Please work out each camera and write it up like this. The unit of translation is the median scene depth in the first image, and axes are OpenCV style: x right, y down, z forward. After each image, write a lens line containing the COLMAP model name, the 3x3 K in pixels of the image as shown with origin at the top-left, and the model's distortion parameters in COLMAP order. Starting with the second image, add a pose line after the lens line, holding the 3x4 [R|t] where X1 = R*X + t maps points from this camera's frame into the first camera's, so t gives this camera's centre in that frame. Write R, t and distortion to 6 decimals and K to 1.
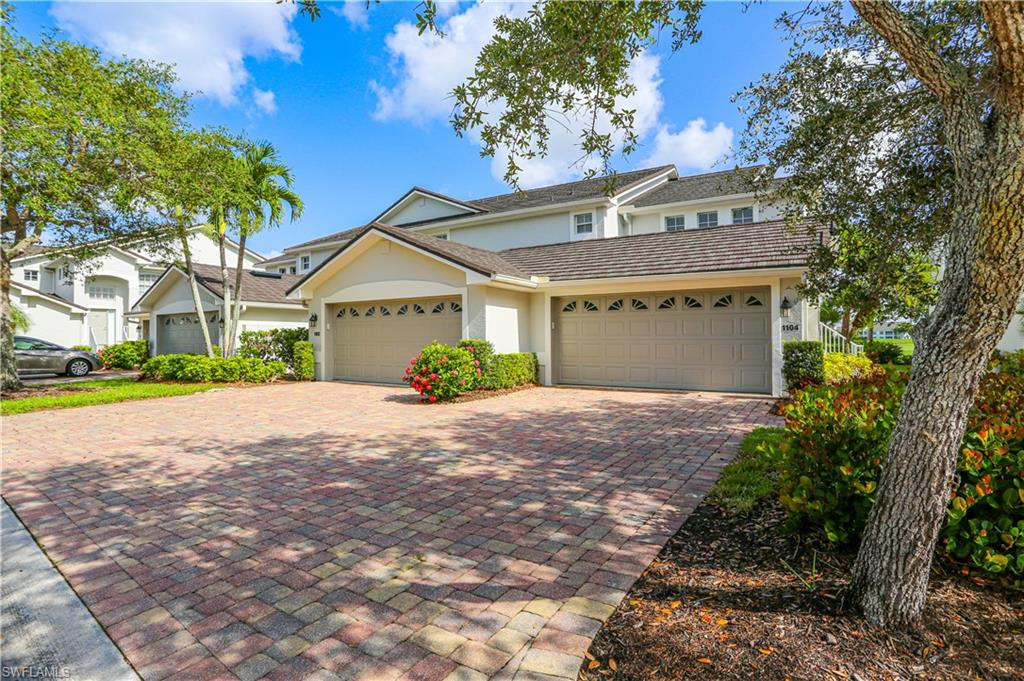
lens RADIAL K [[504.2, 0, 515.1], [0, 504.2, 335.2], [0, 0, 1]] dist [-0.065390, 0.022570]
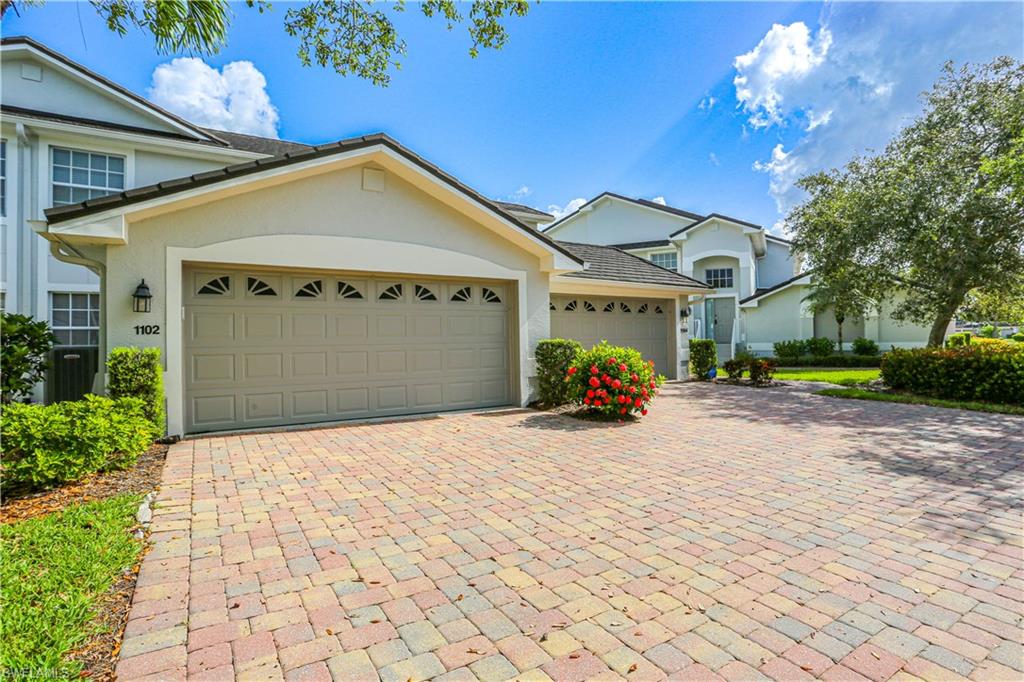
lens RADIAL K [[504.2, 0, 515.1], [0, 504.2, 335.7], [0, 0, 1]] dist [-0.065390, 0.022570]
pose [[0.439358, 0.004763, 0.898299, -0.717885], [0.002704, 0.999974, -0.006624, 0.006551], [-0.898308, 0.005339, 0.439334, 0.617611]]
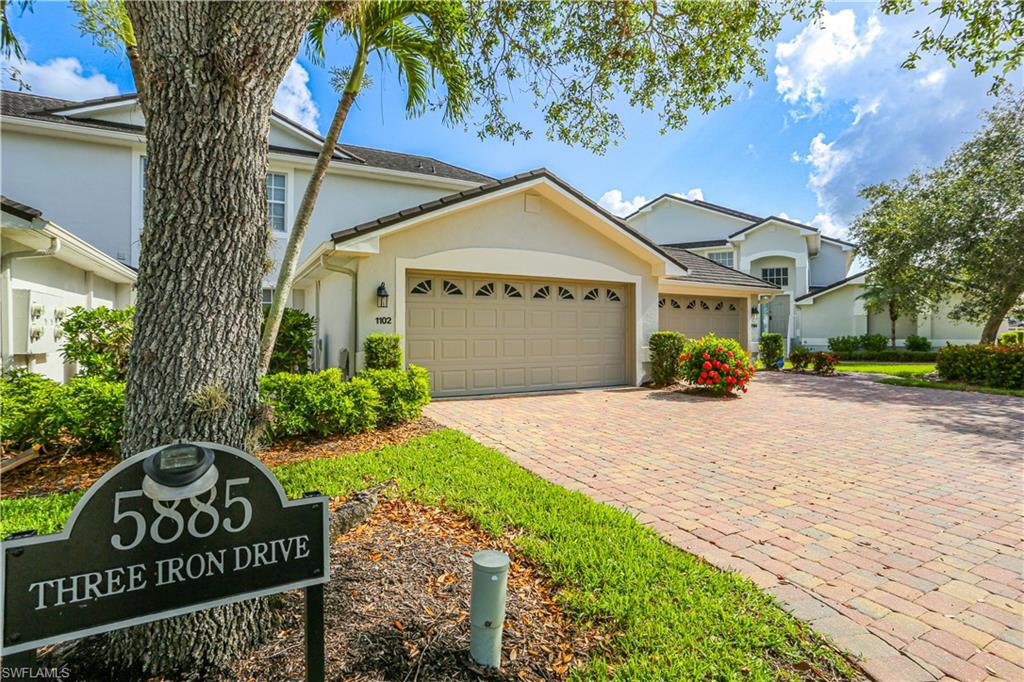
lens RADIAL K [[504.2, 0, 515.1], [0, 504.2, 335.7], [0, 0, 1]] dist [-0.065390, 0.022570]
pose [[0.492429, -0.001958, 0.870350, -0.929049], [-0.010544, 0.999911, 0.008215, 0.009580], [-0.870289, -0.013222, 0.492364, 0.675926]]
